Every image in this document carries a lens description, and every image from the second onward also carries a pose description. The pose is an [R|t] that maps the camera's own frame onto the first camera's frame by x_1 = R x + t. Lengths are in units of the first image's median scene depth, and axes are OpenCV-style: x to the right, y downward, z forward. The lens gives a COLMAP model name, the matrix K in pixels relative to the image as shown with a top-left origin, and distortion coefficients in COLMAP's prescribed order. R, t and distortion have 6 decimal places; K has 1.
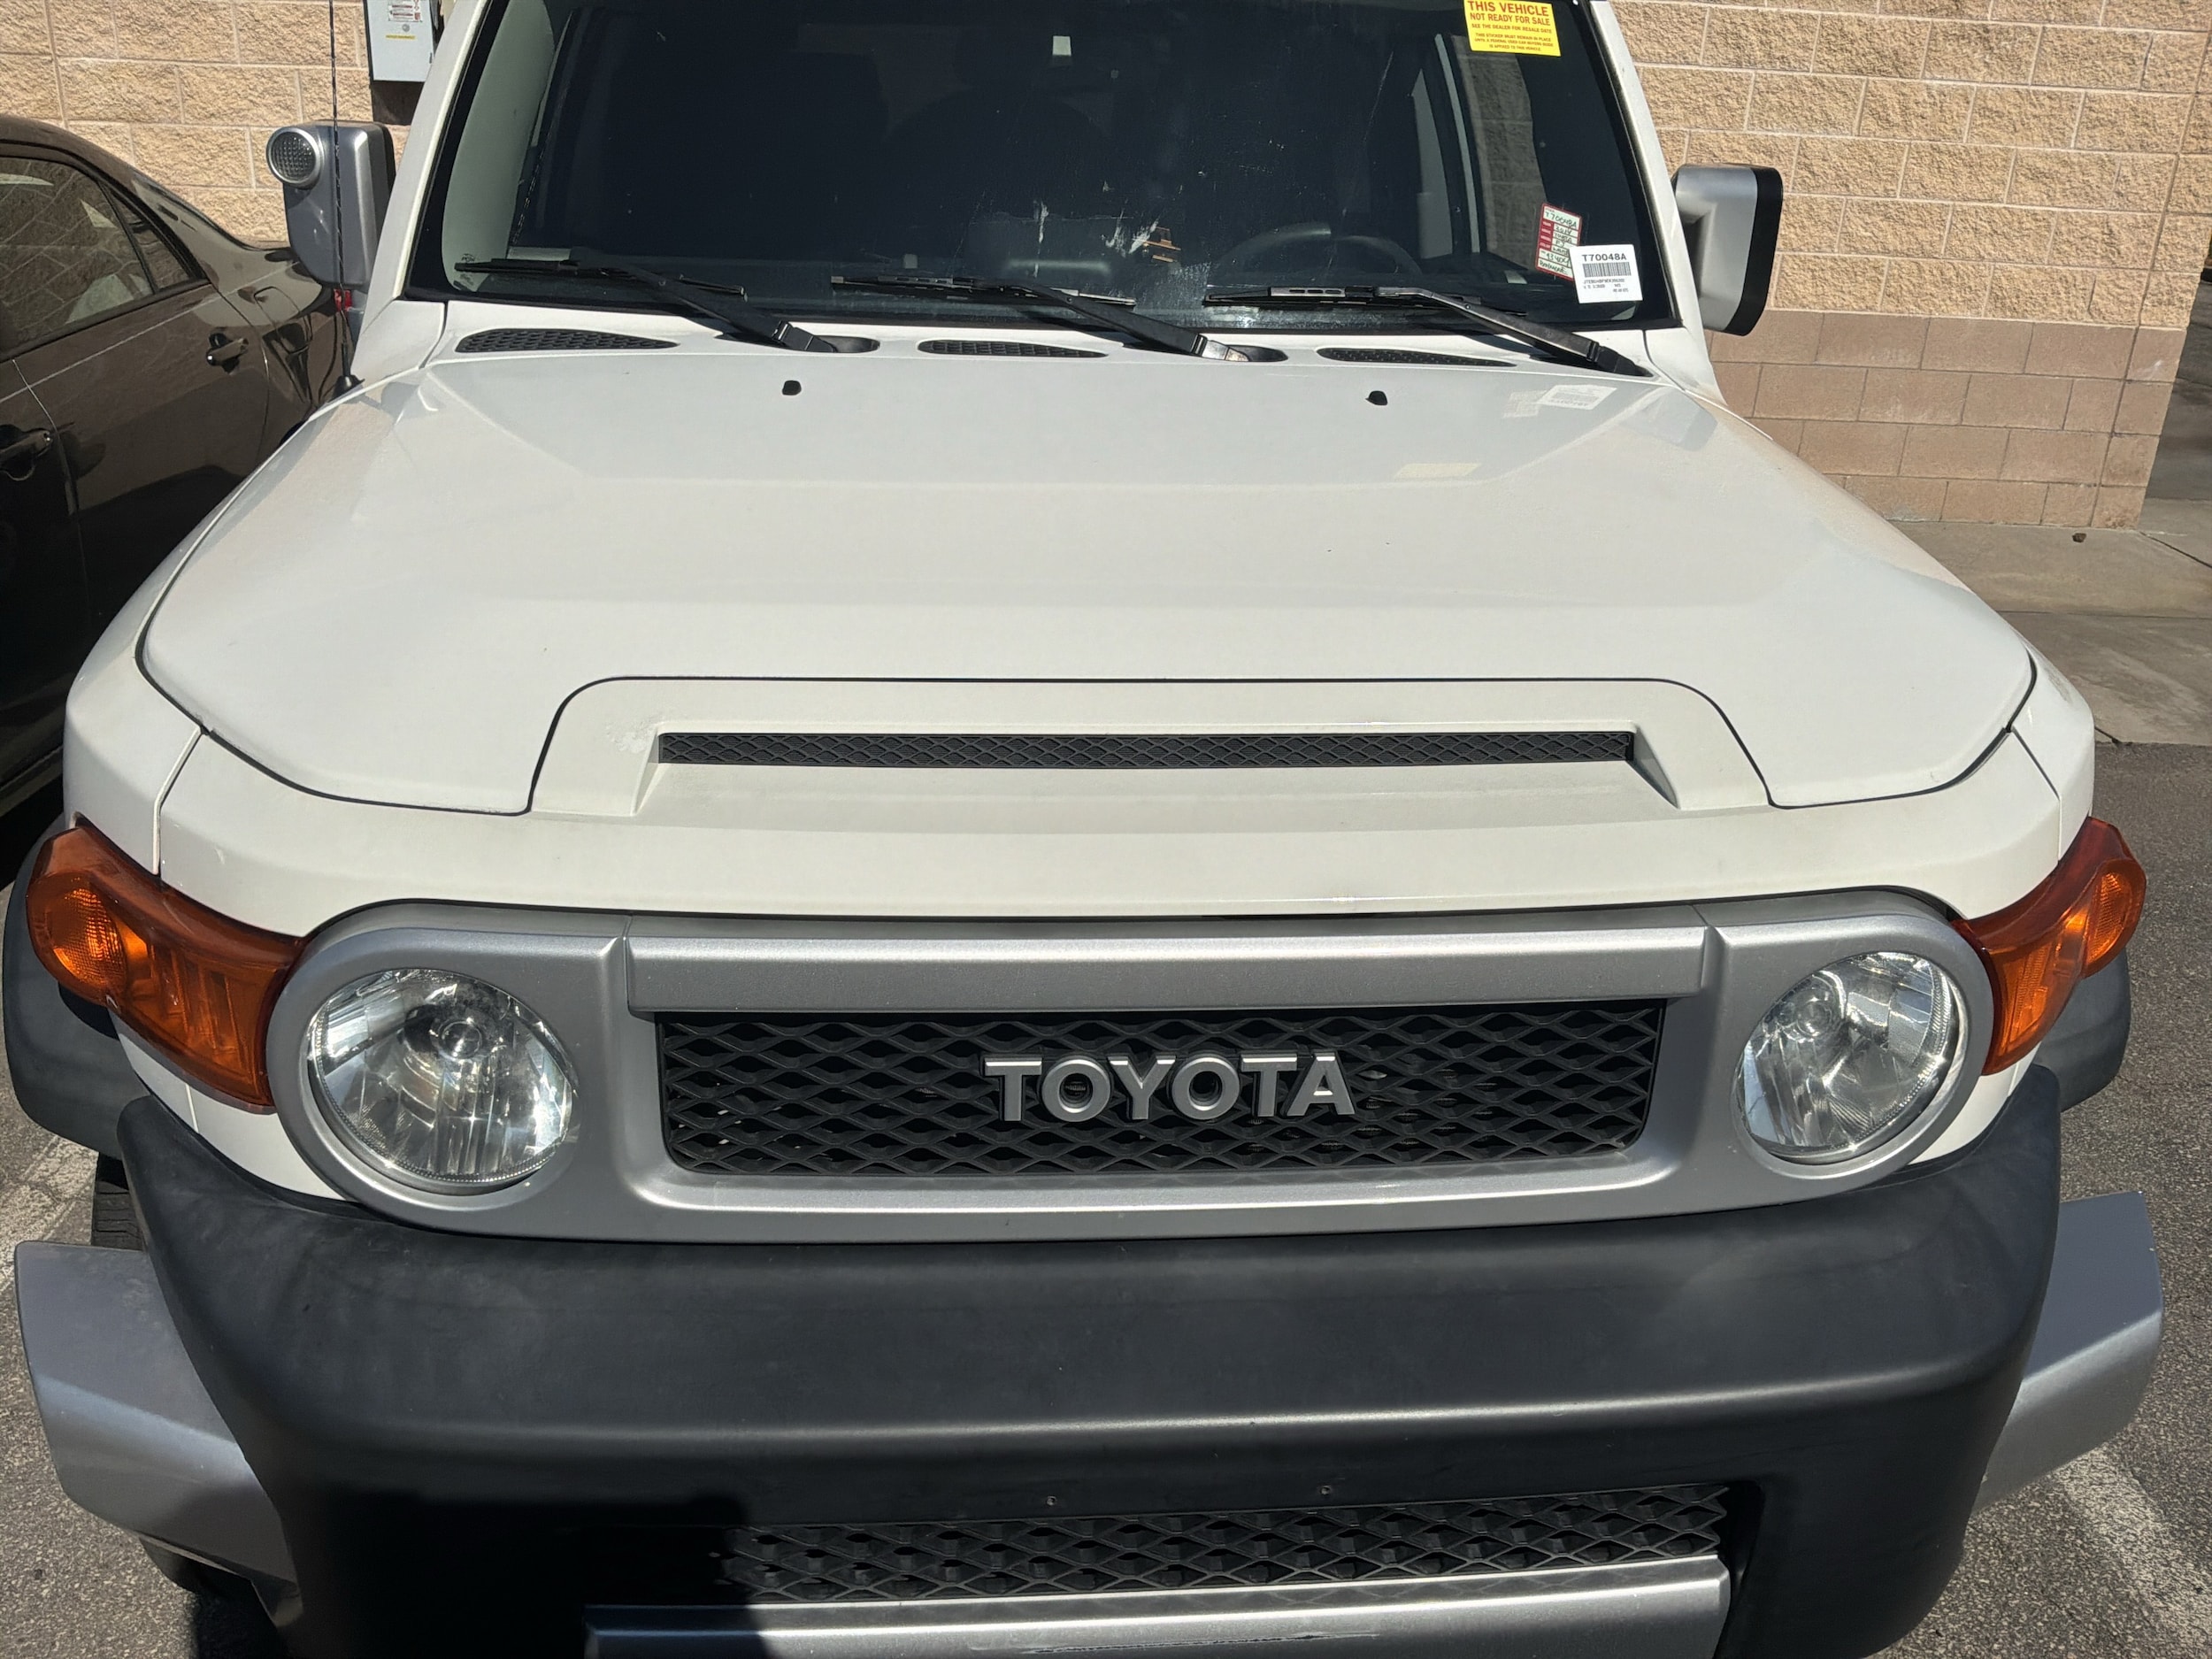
lens RADIAL K [[1878.3, 0, 1099.7], [0, 1878.3, 820.7], [0, 0, 1]] dist [0.017111, -0.065397]
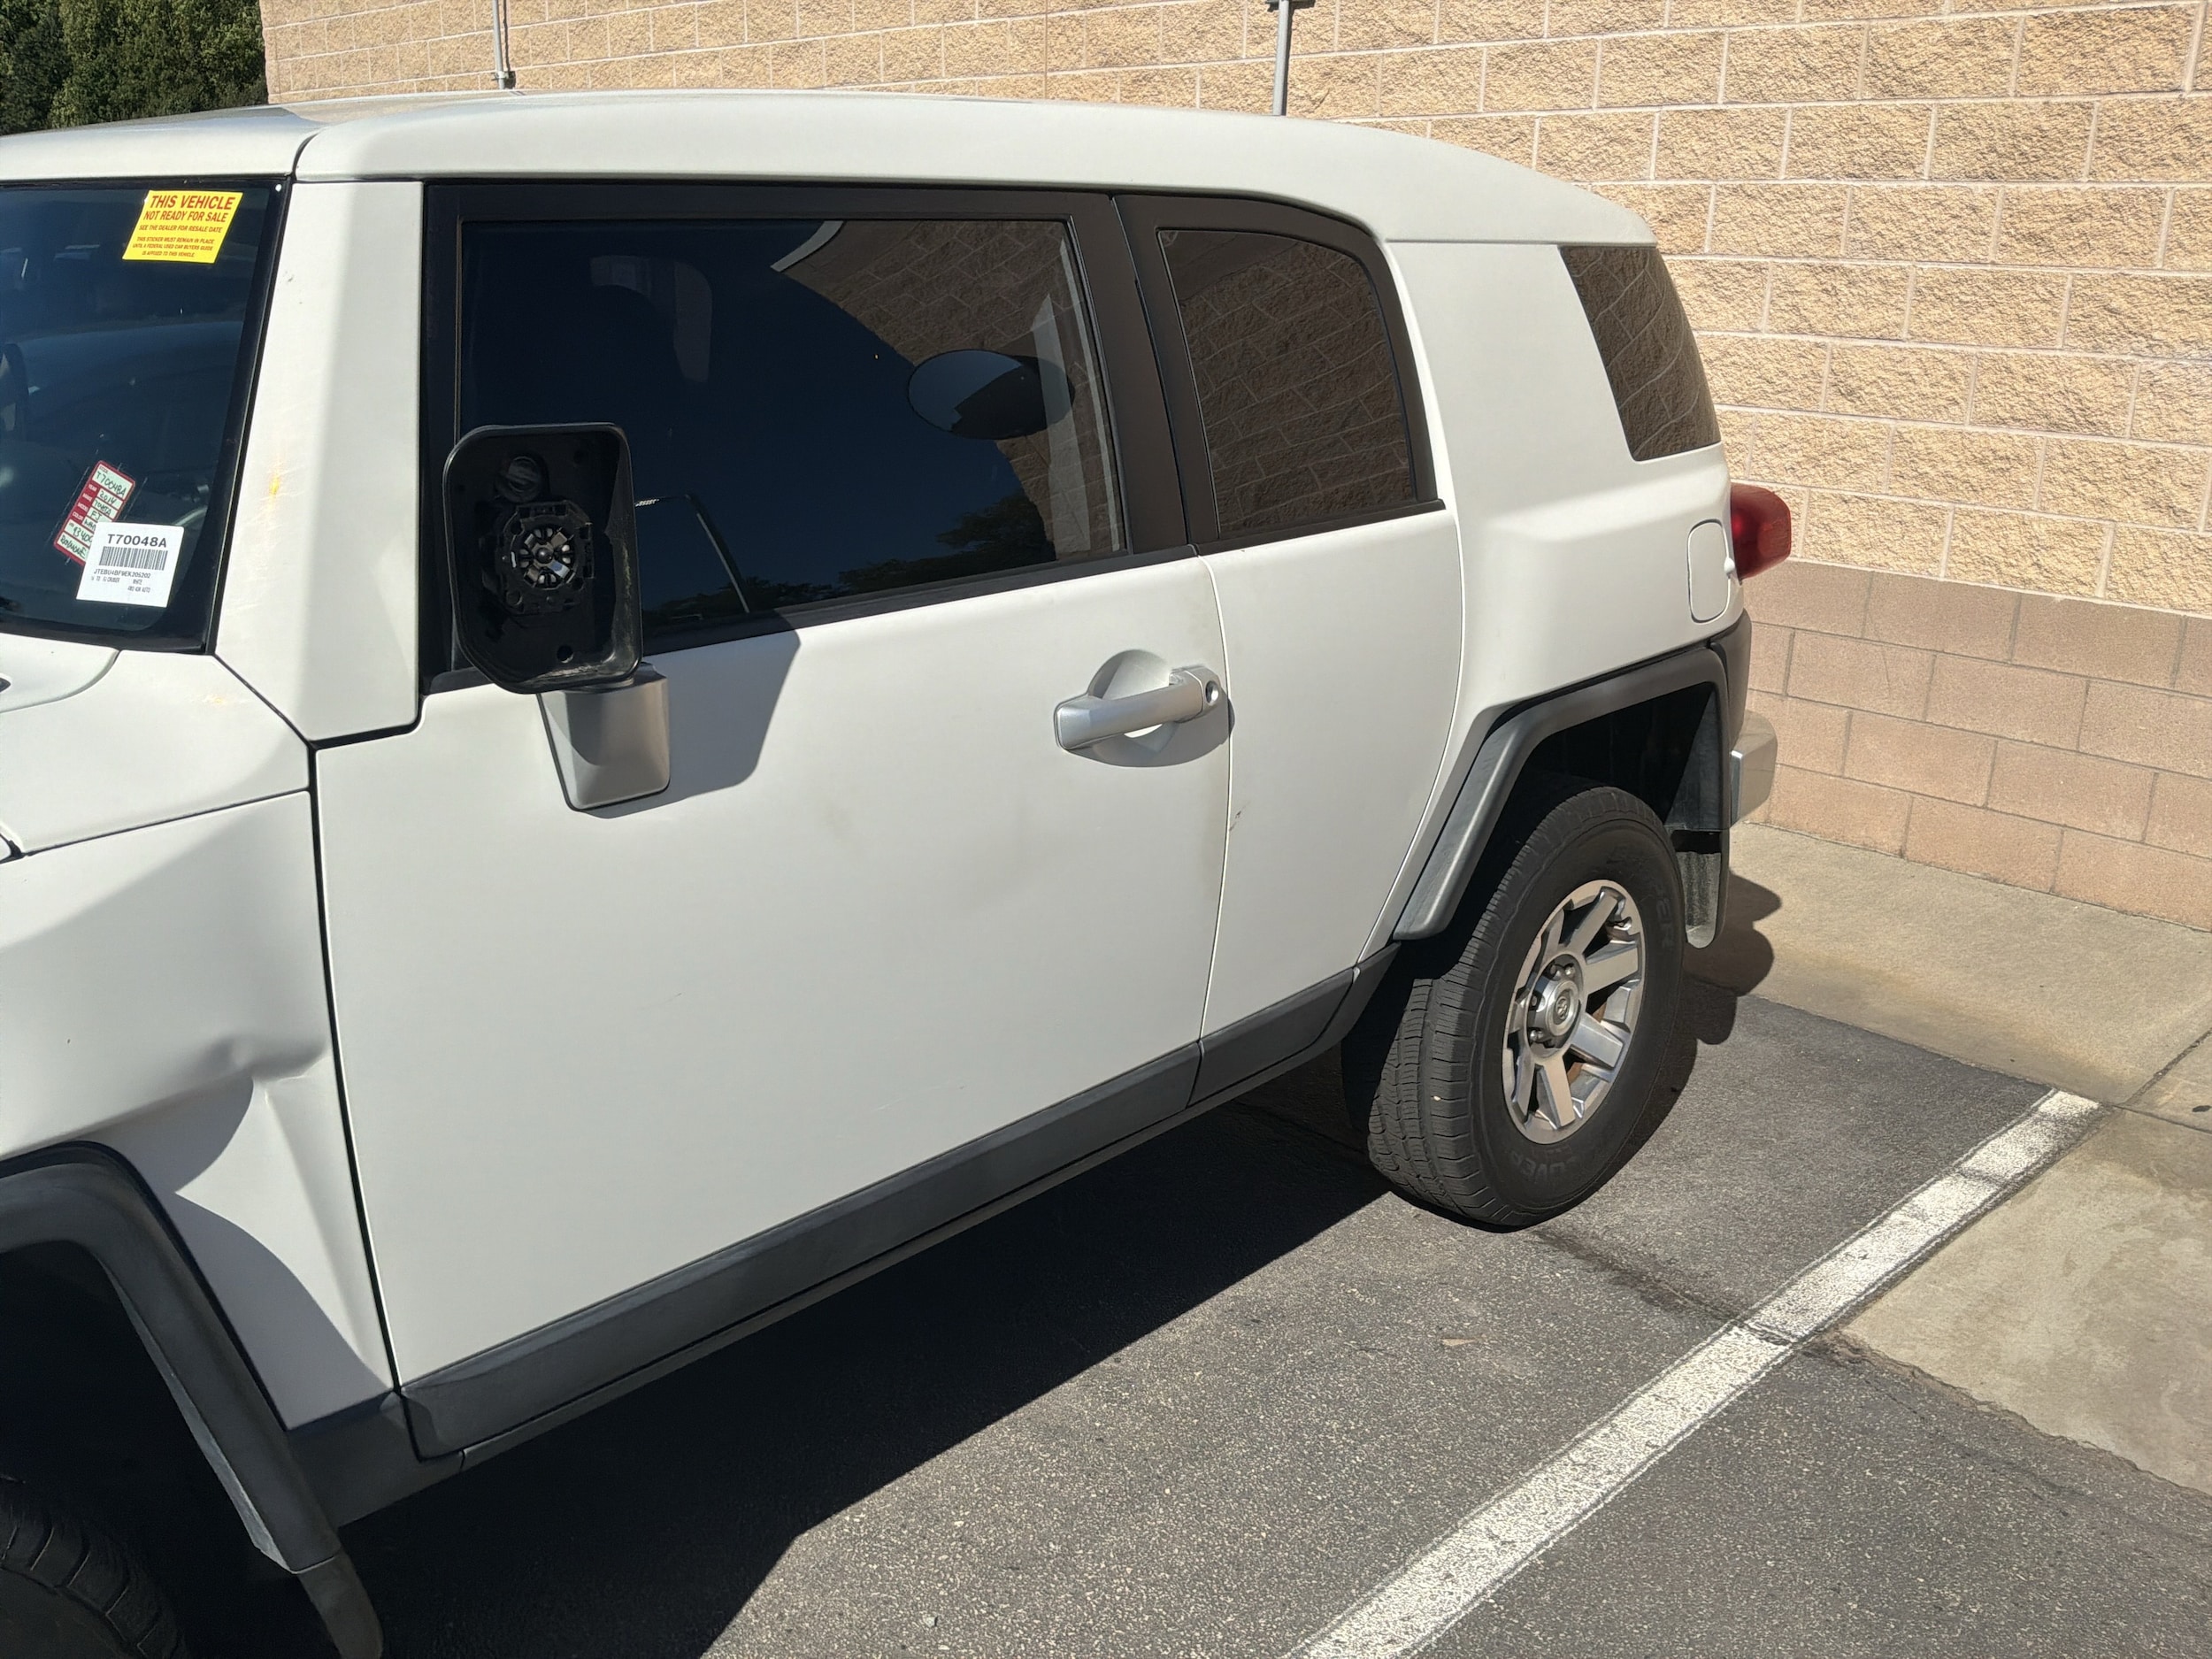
lens RADIAL K [[1872.7, 0, 1098.2], [0, 1872.7, 829.4], [0, 0, 1]] dist [0.002712, -0.032916]
pose [[0.655432, 0.195939, -0.729395, 1.817633], [-0.281656, 0.959504, 0.004658, -0.533895], [0.700770, 0.202386, 0.684077, 1.419065]]
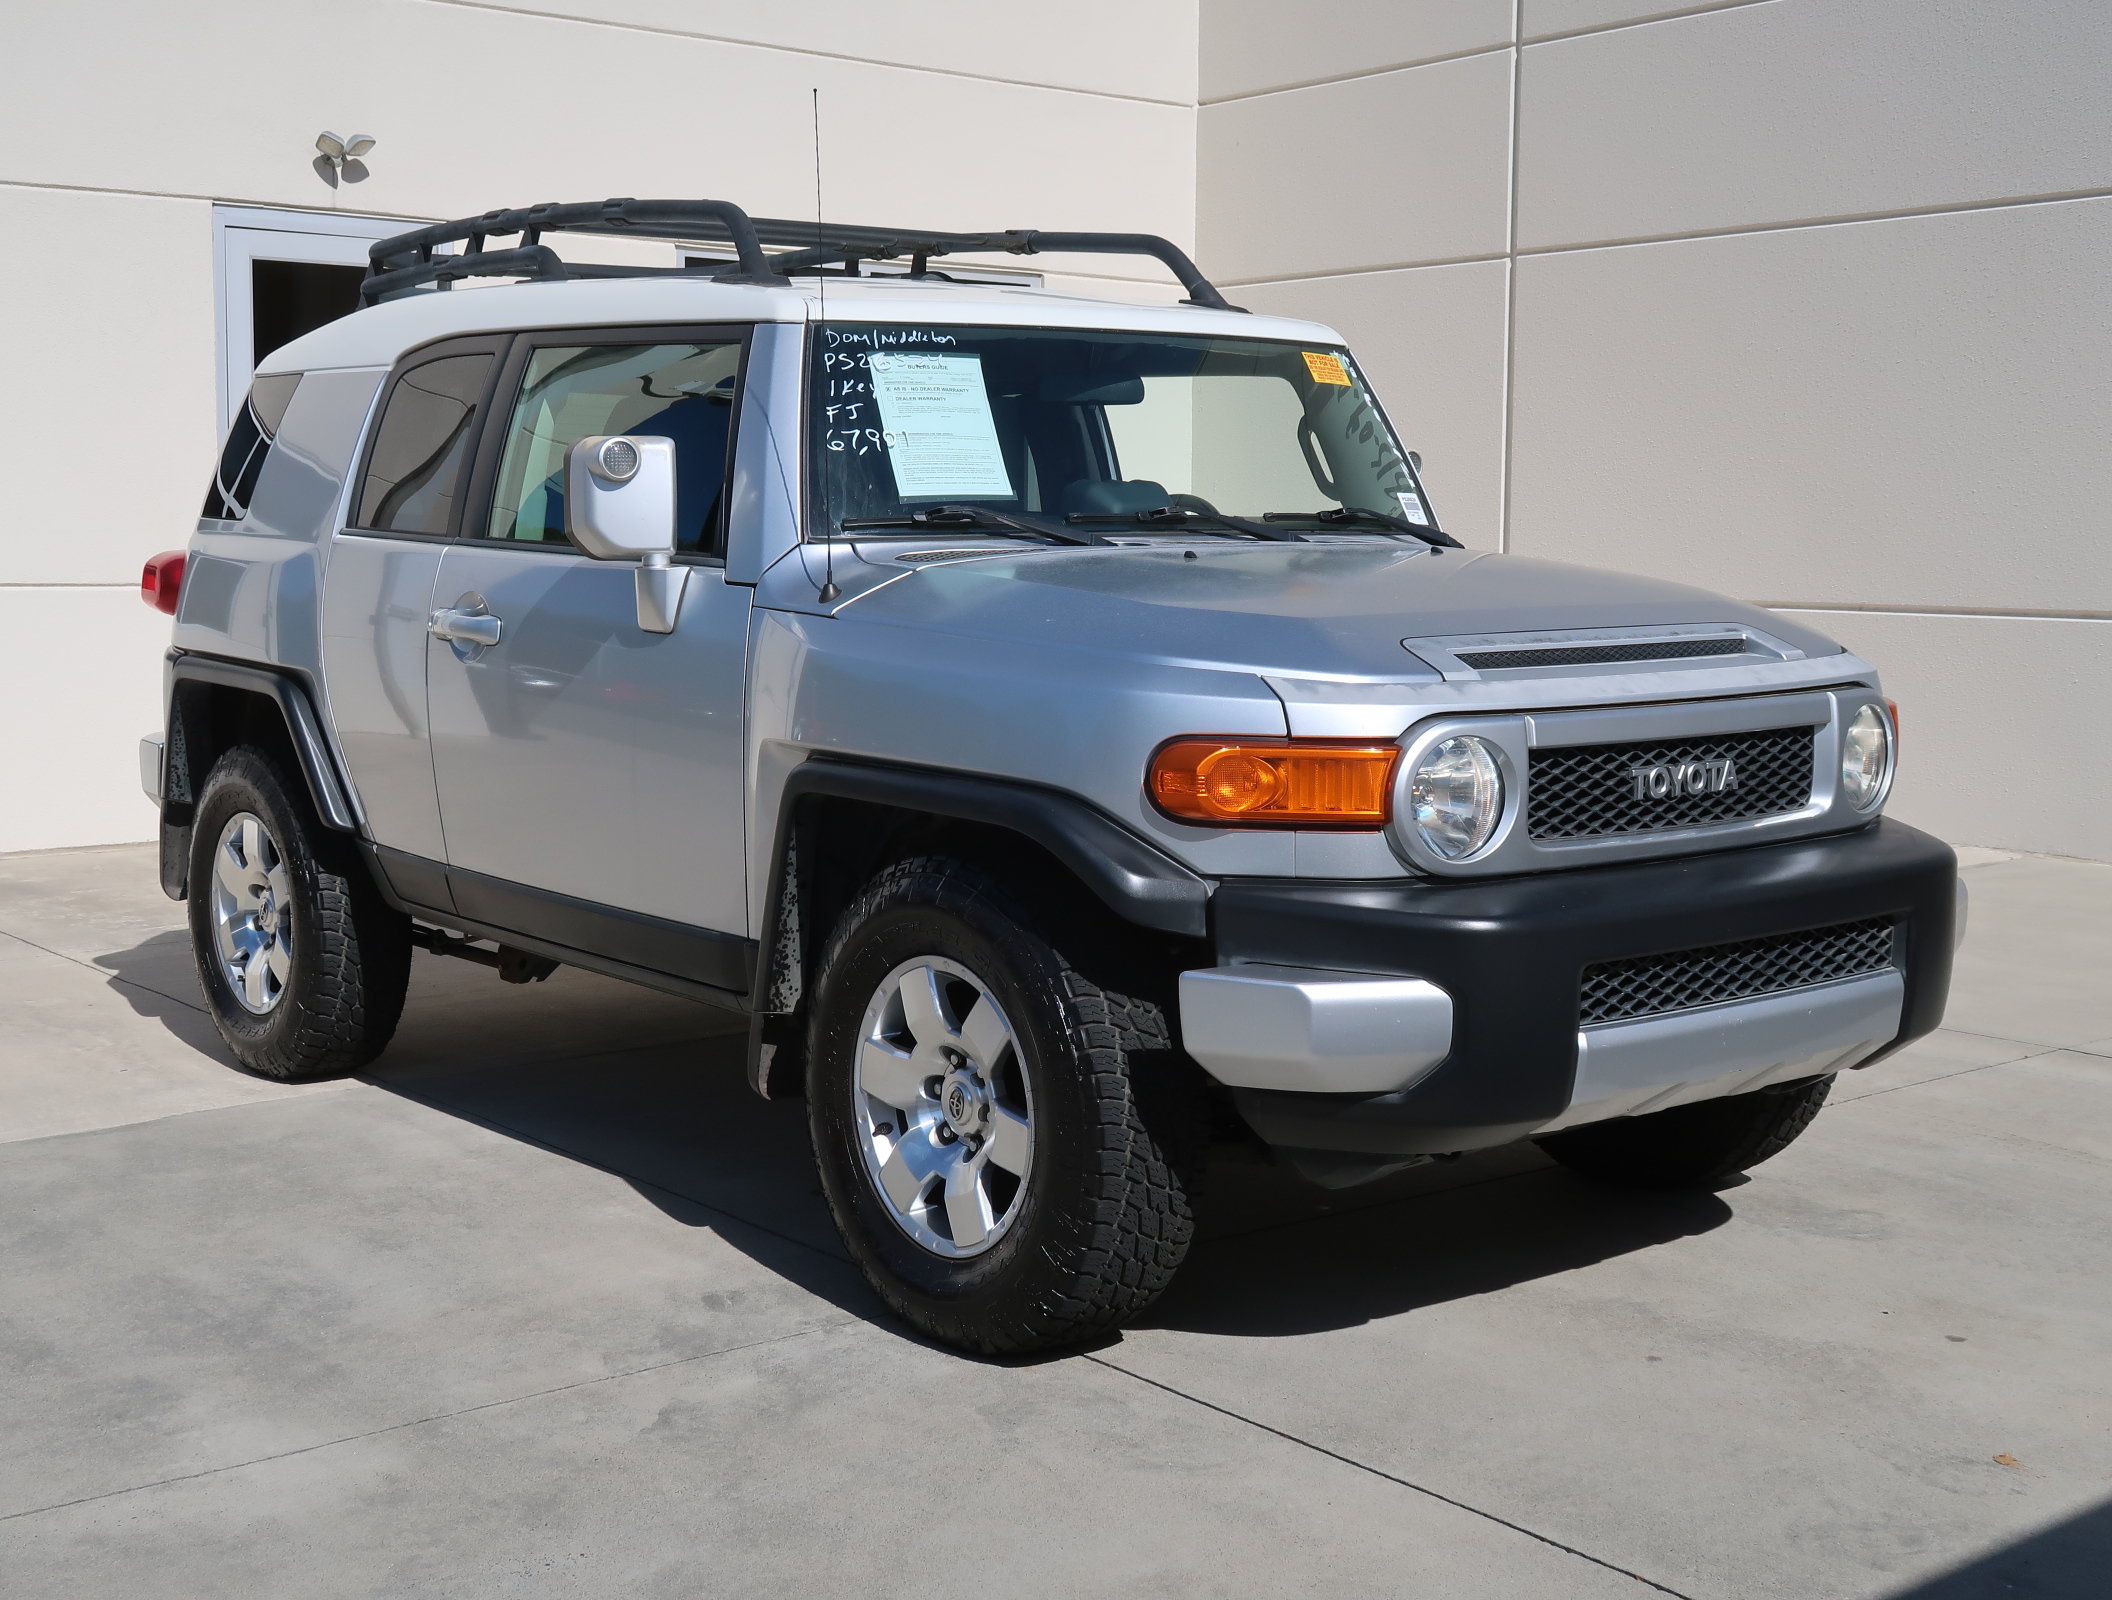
lens RADIAL K [[2718.3, 0, 1066.5], [0, 2718.3, 780.7], [0, 0, 1]] dist [0.003158, 0.000000]
pose [[0.831359, -0.093343, 0.547841, -2.316250], [0.240503, 0.949130, -0.203251, 0.615566], [-0.501000, 0.300732, 0.811517, -1.241525]]
